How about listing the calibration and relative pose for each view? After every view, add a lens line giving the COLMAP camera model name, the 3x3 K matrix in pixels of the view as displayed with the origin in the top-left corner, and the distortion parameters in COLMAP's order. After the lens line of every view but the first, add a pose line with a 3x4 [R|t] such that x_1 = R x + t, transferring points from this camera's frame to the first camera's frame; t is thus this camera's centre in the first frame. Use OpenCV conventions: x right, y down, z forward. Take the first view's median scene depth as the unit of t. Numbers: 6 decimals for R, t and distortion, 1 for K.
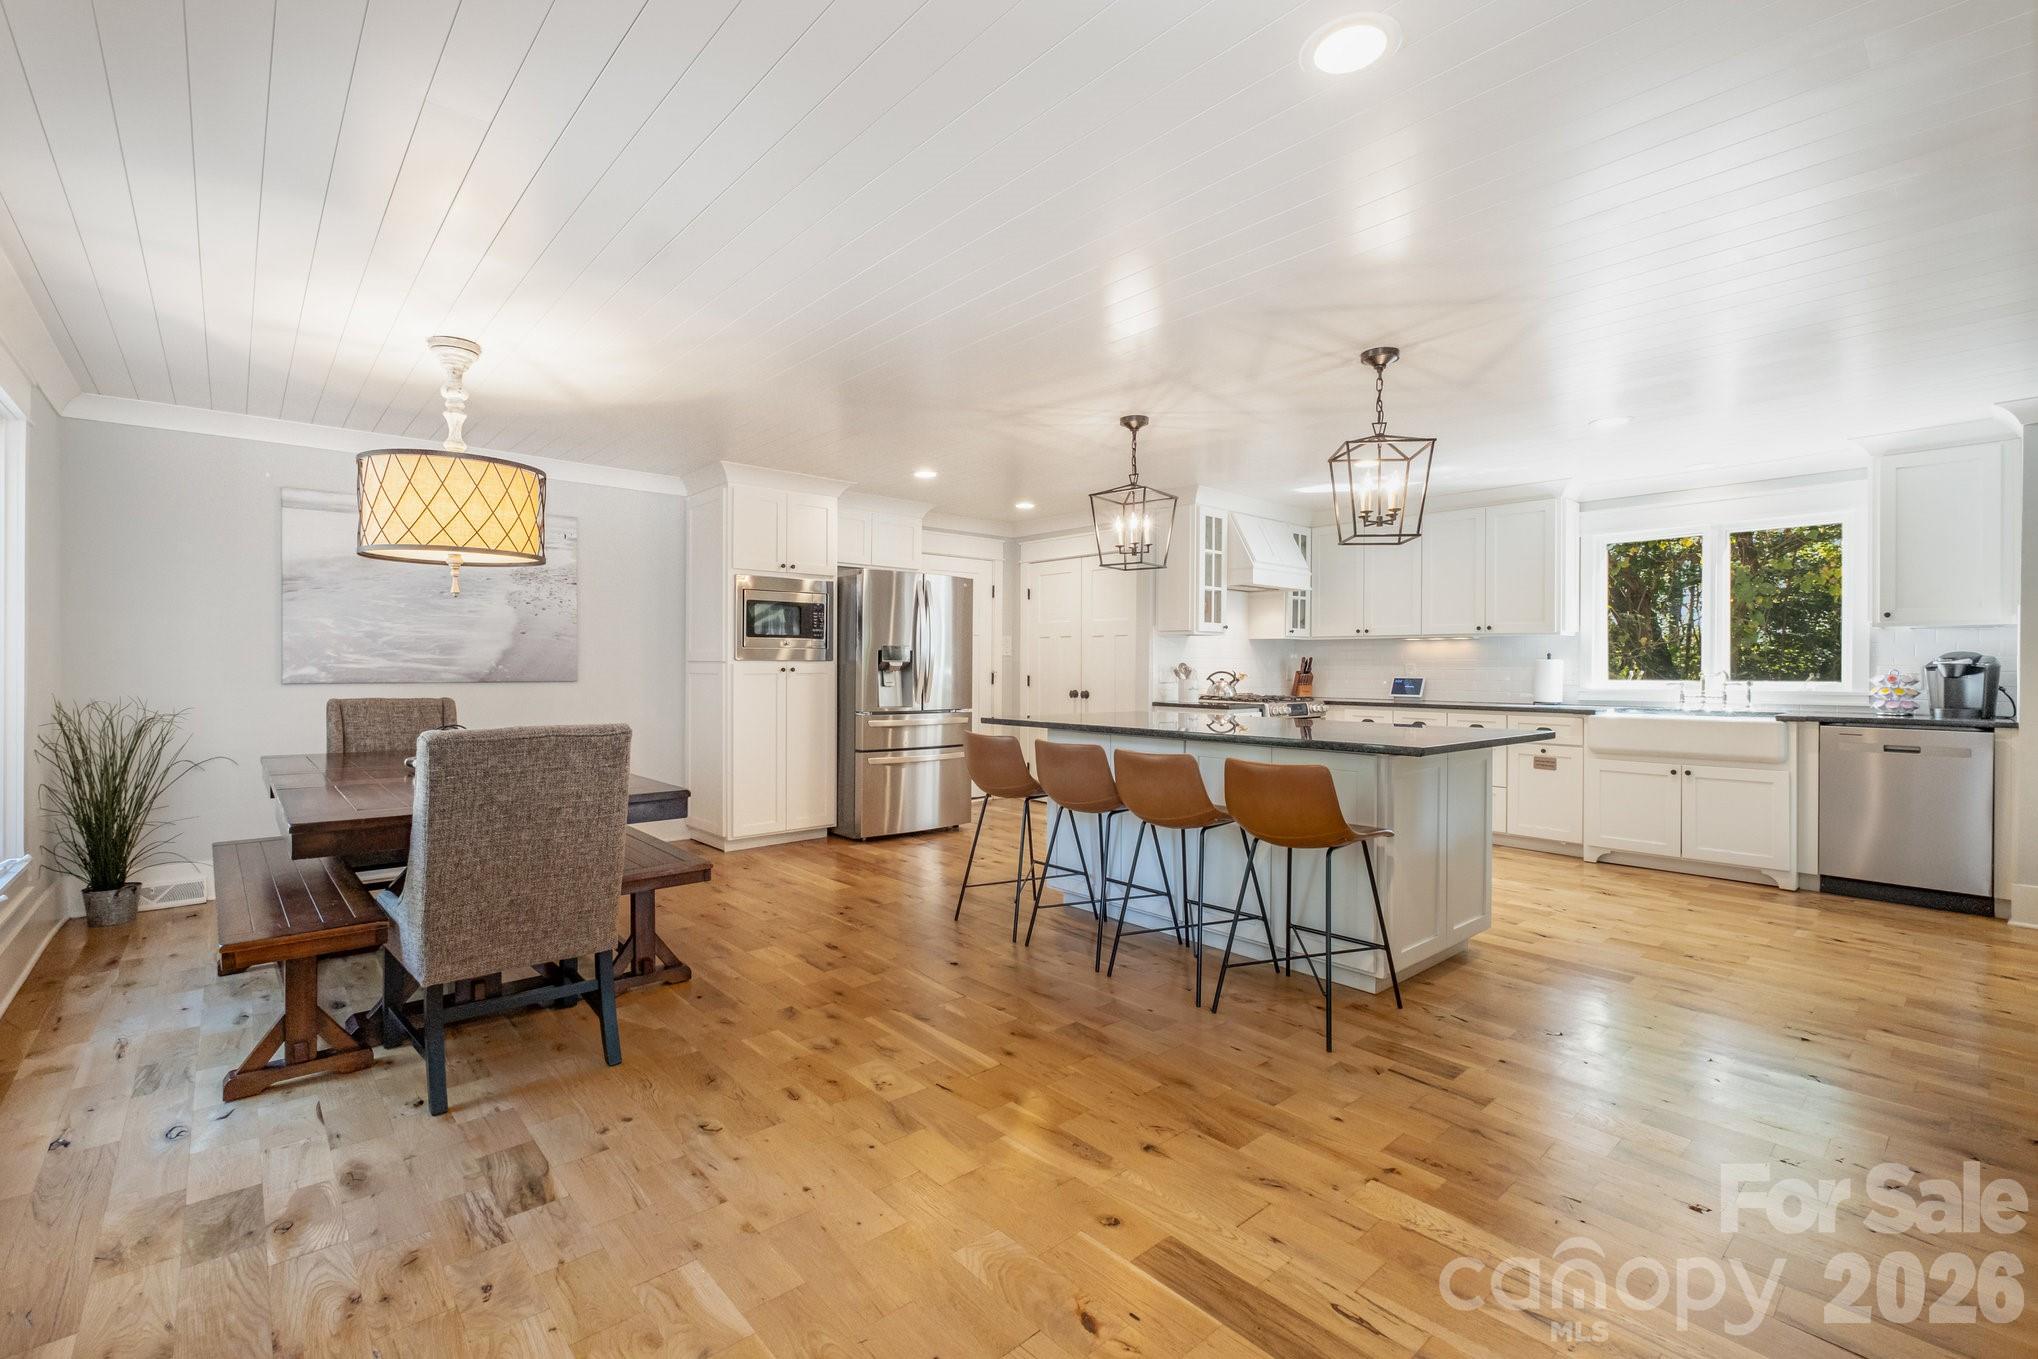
lens RADIAL K [[921.8, 0, 1003.2], [0, 921.8, 666.9], [0, 0, 1]] dist [-0.001539, 0.001040]
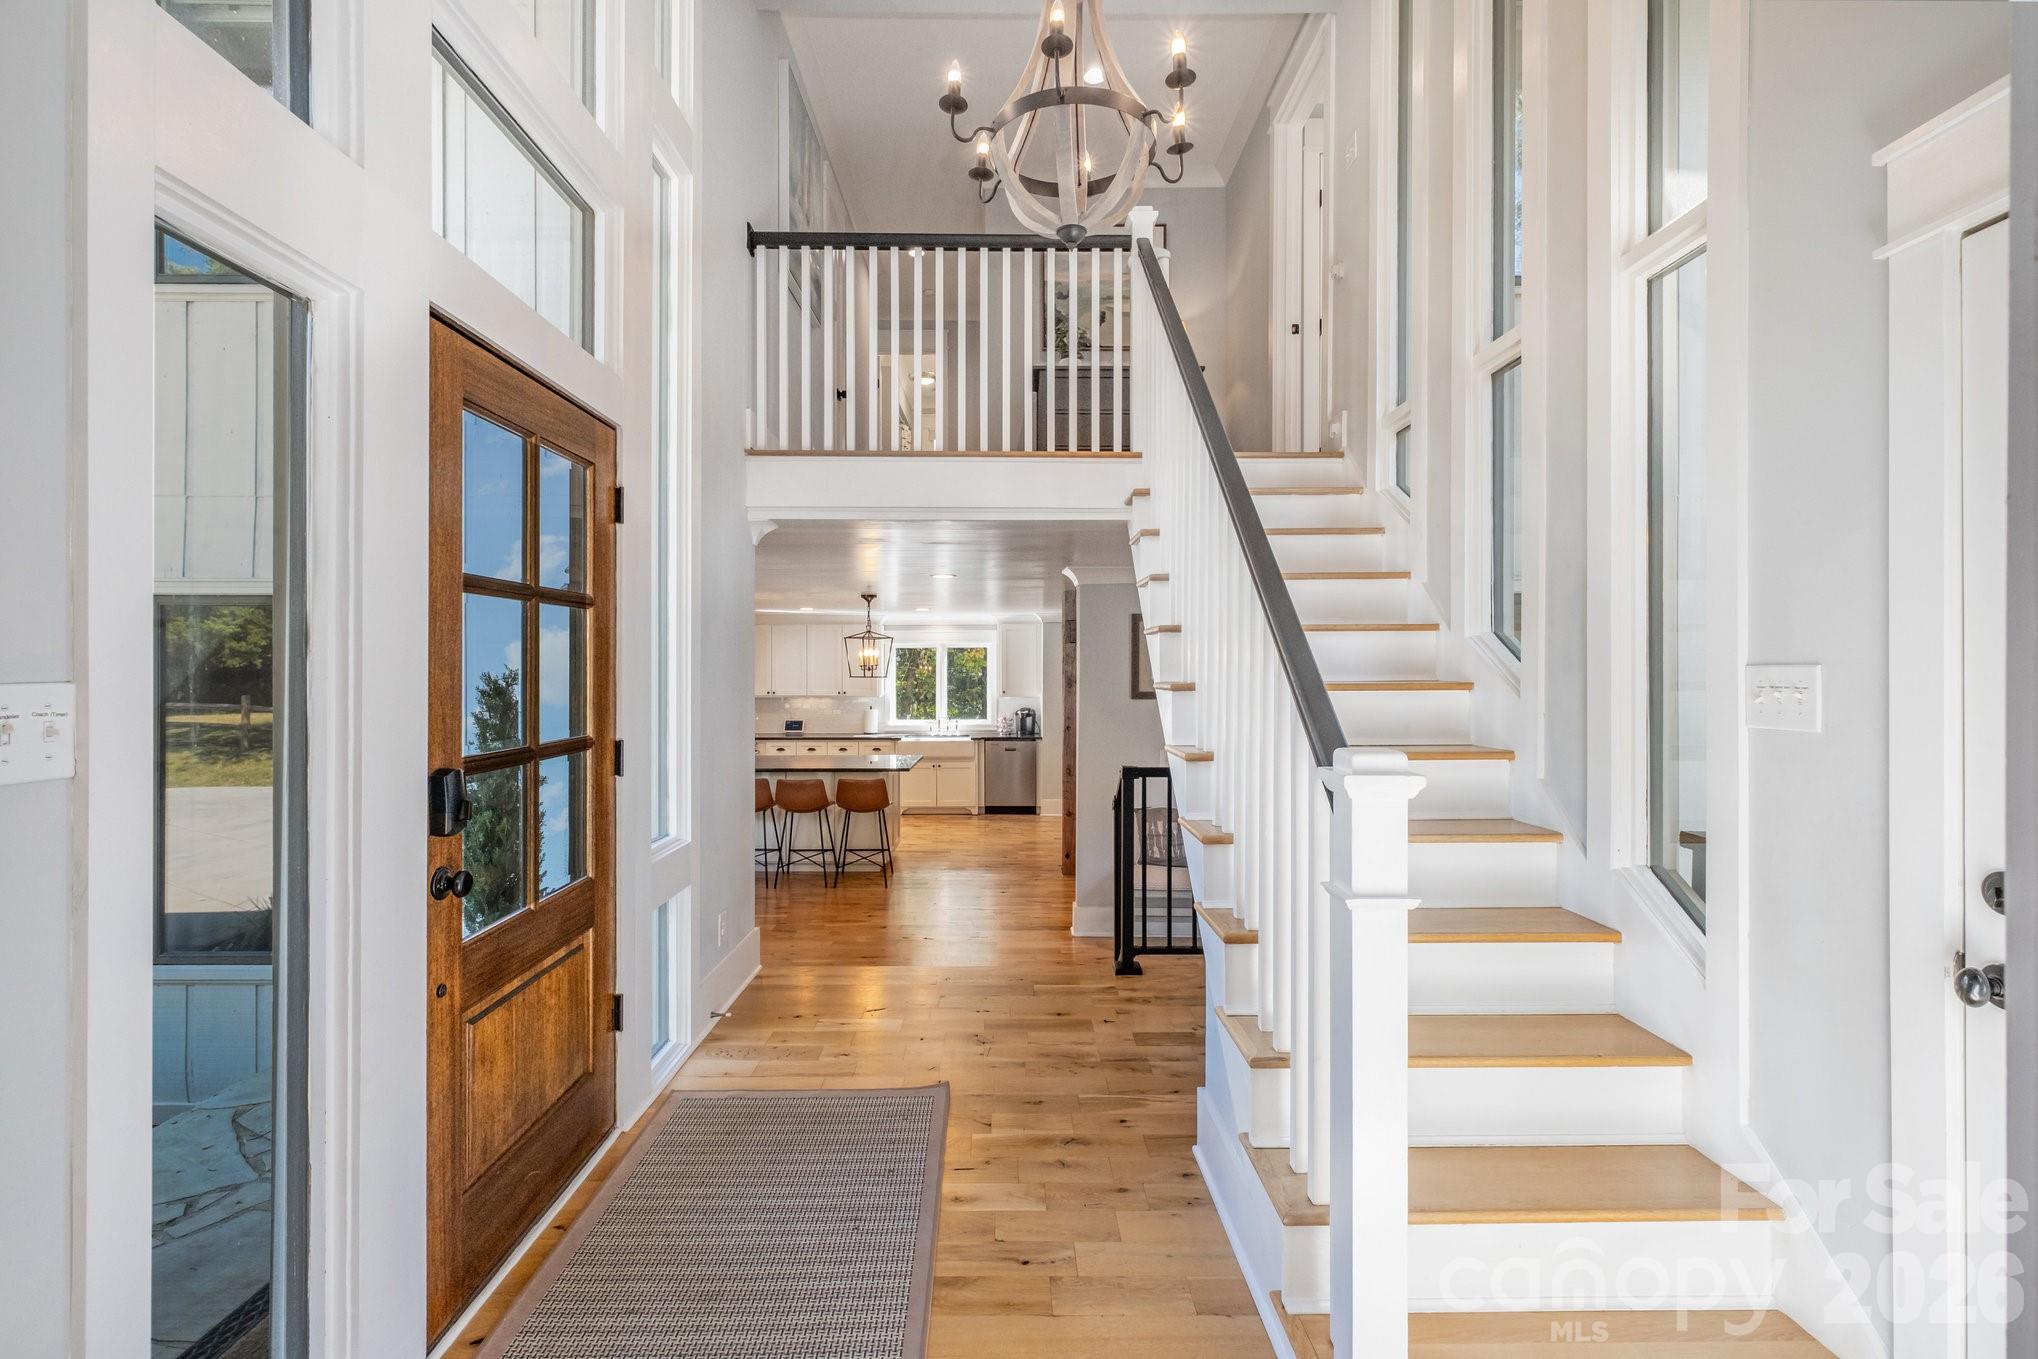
lens RADIAL K [[921.8, 0, 1026.2], [0, 921.8, 672.1], [0, 0, 1]] dist [-0.001539, 0.001040]
pose [[0.652555, -0.005840, 0.757719, -0.770232], [0.002622, 0.999982, 0.005449, -0.116980], [-0.757737, -0.001569, 0.652558, -0.567436]]
